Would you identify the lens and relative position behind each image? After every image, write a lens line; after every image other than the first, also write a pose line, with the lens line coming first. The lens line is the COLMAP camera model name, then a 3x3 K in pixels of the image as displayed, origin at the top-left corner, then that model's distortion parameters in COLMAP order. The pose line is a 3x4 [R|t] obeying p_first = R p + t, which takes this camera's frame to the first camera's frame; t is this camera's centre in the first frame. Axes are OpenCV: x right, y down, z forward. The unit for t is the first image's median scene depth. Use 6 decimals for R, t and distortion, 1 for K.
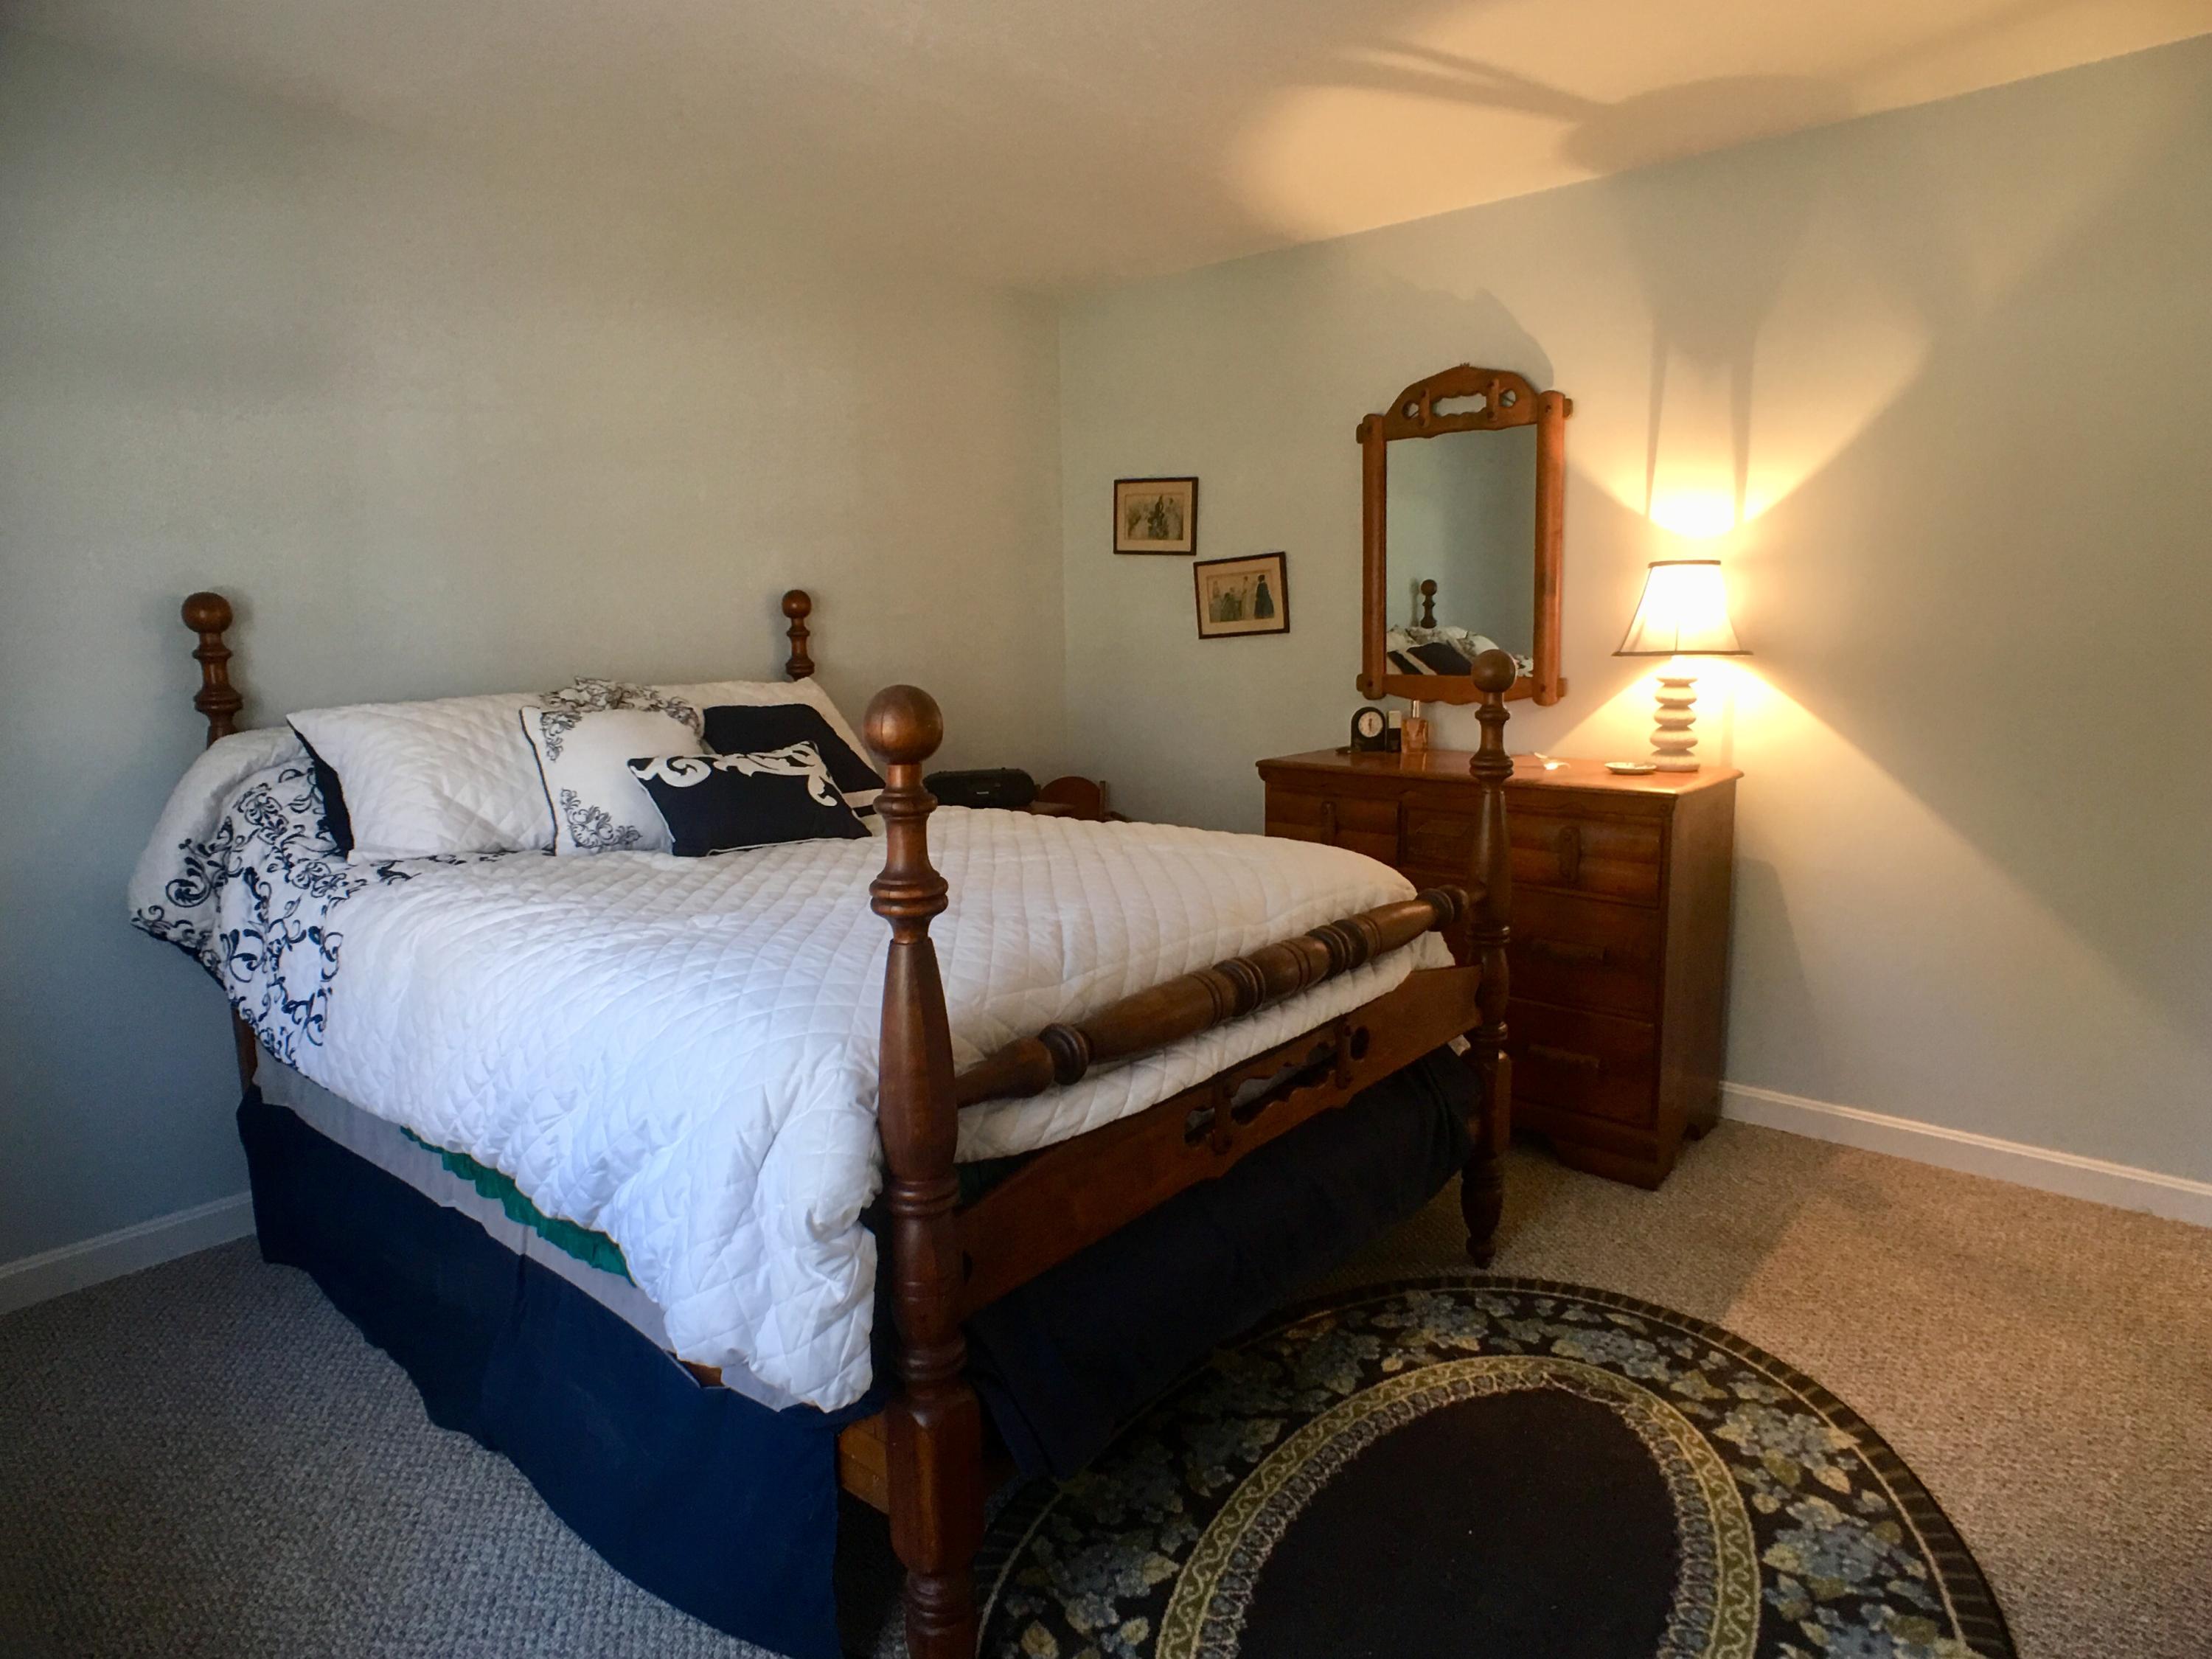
lens RADIAL K [[1285.3, 0, 1115.9], [0, 1285.3, 813.5], [0, 0, 1]] dist [-0.044757, 0.043913]
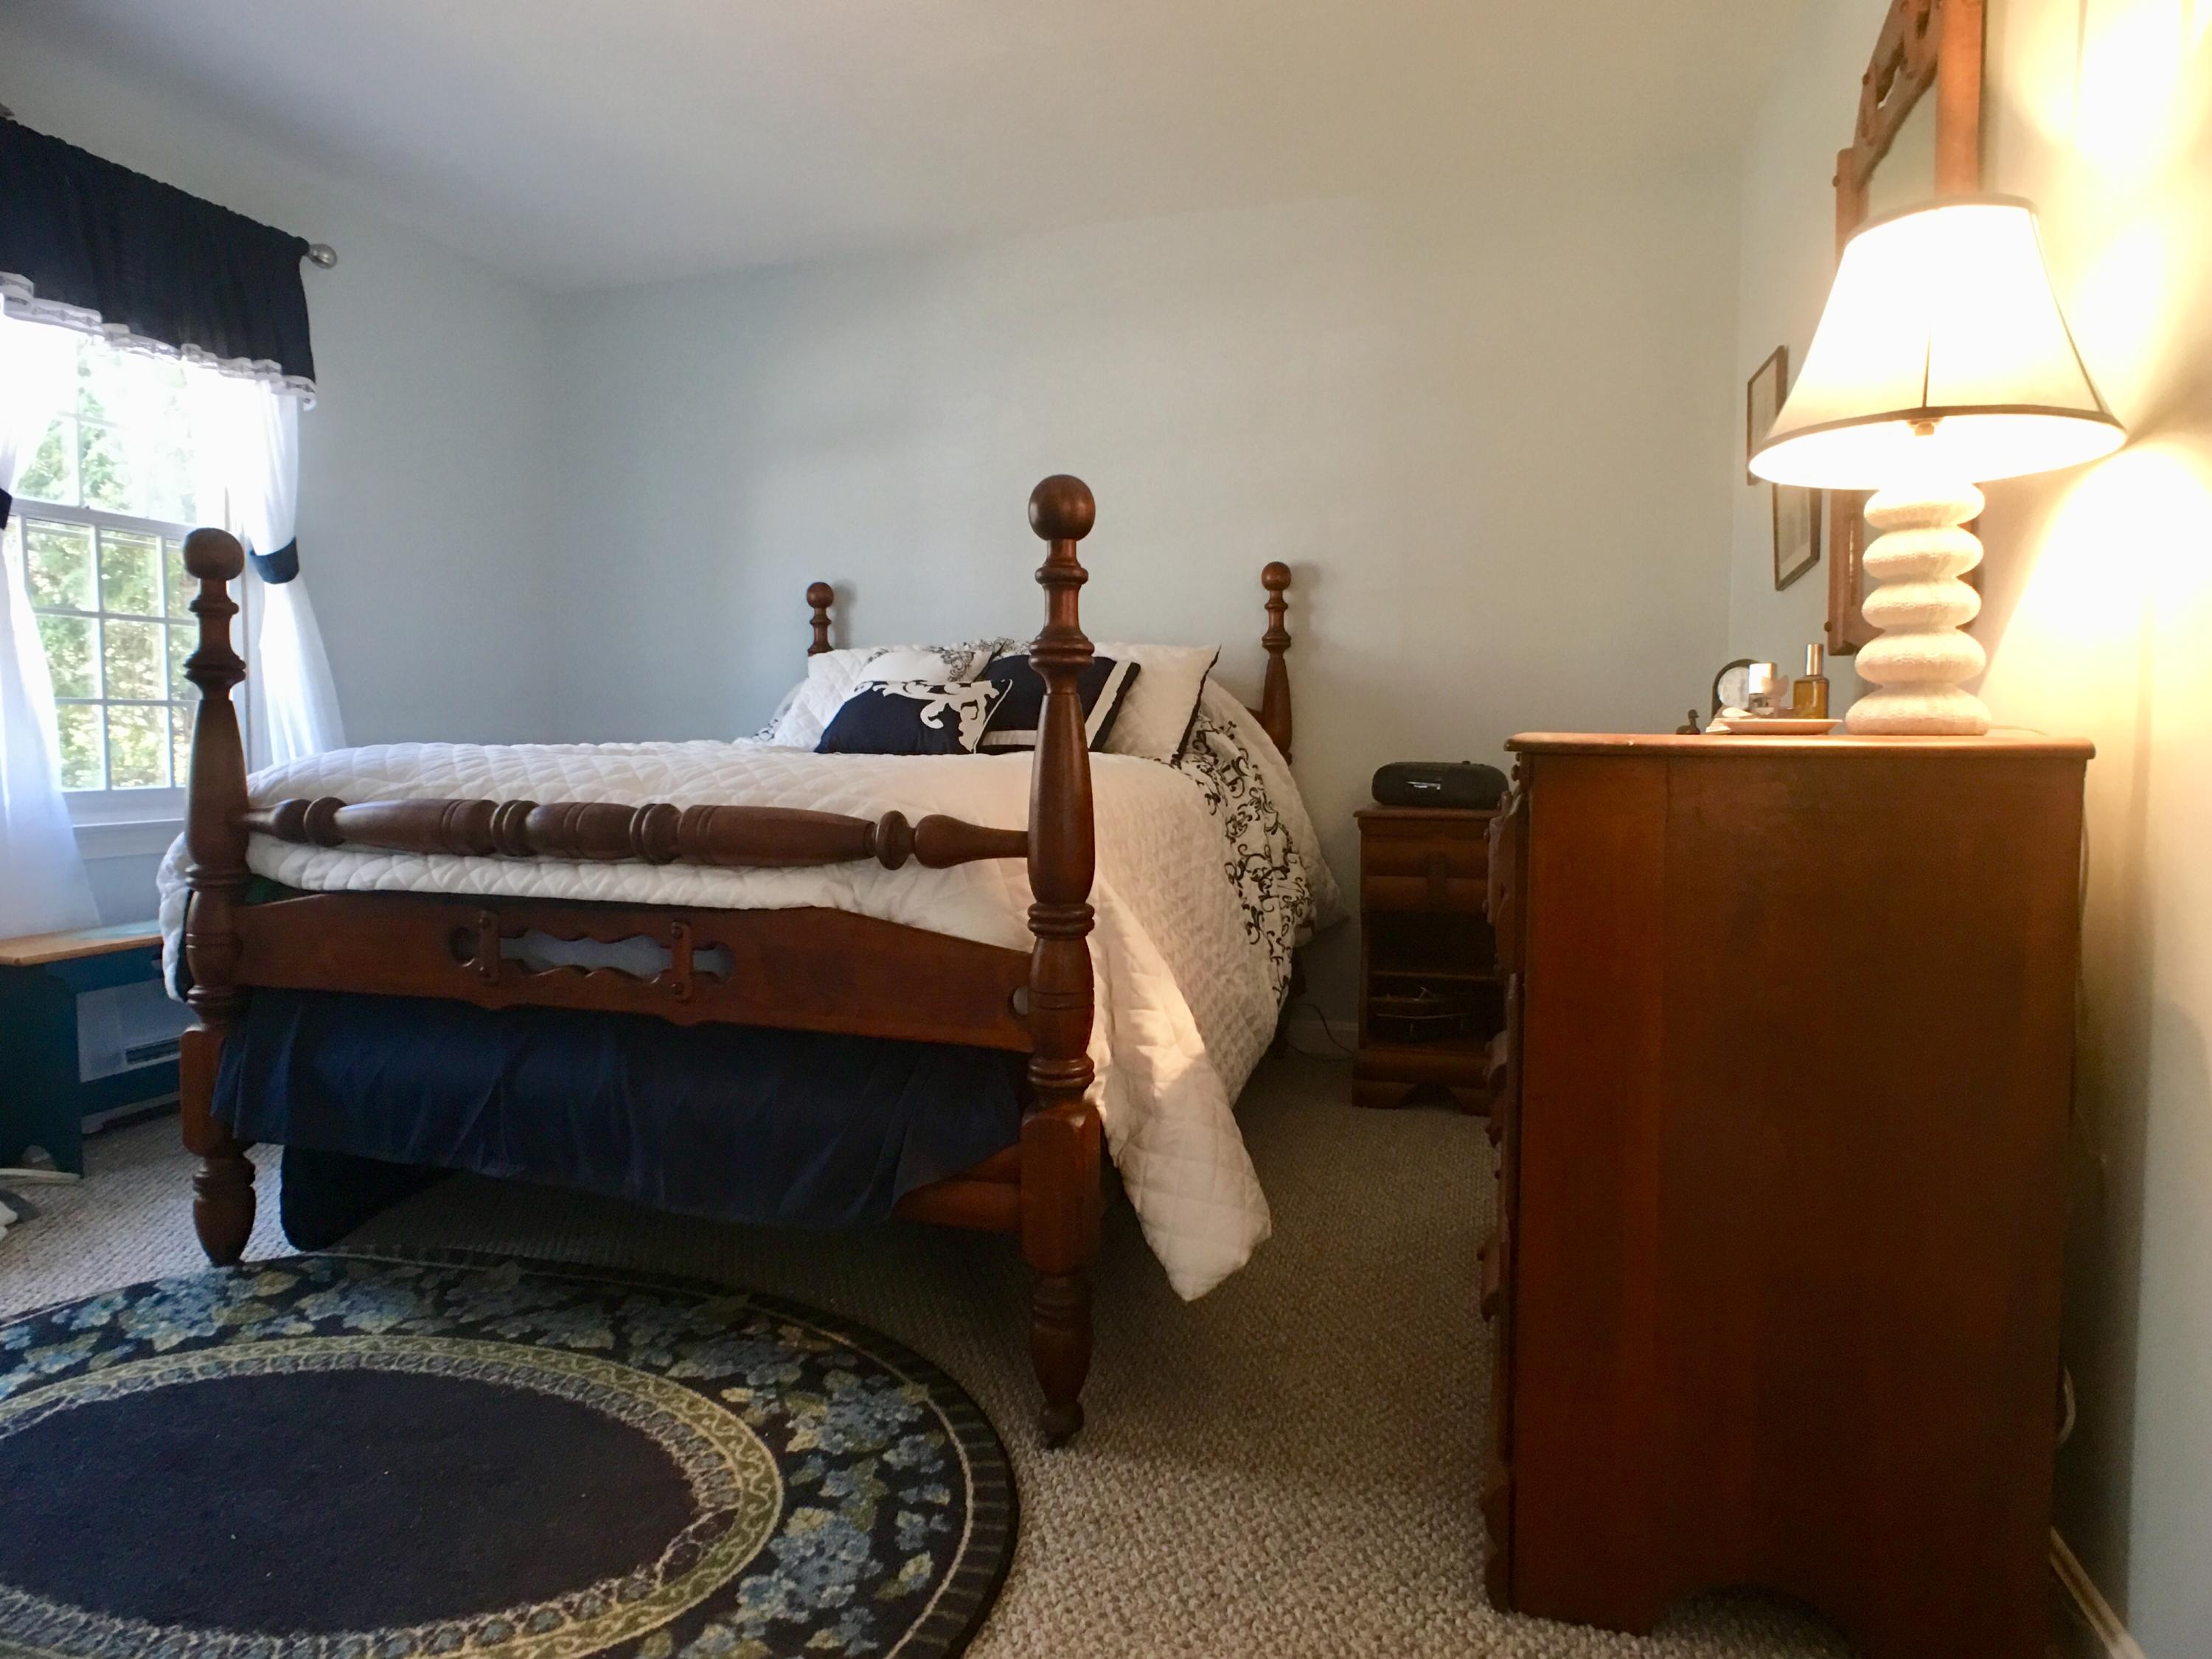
lens RADIAL K [[1285.3, 0, 1115.9], [0, 1285.3, 813.5], [0, 0, 1]] dist [-0.044757, 0.043913]
pose [[0.395818, 0.075921, -0.915185, 0.999707], [-0.144186, 0.989354, 0.019713, 0.028587], [0.906939, 0.124155, 0.402551, 0.850617]]
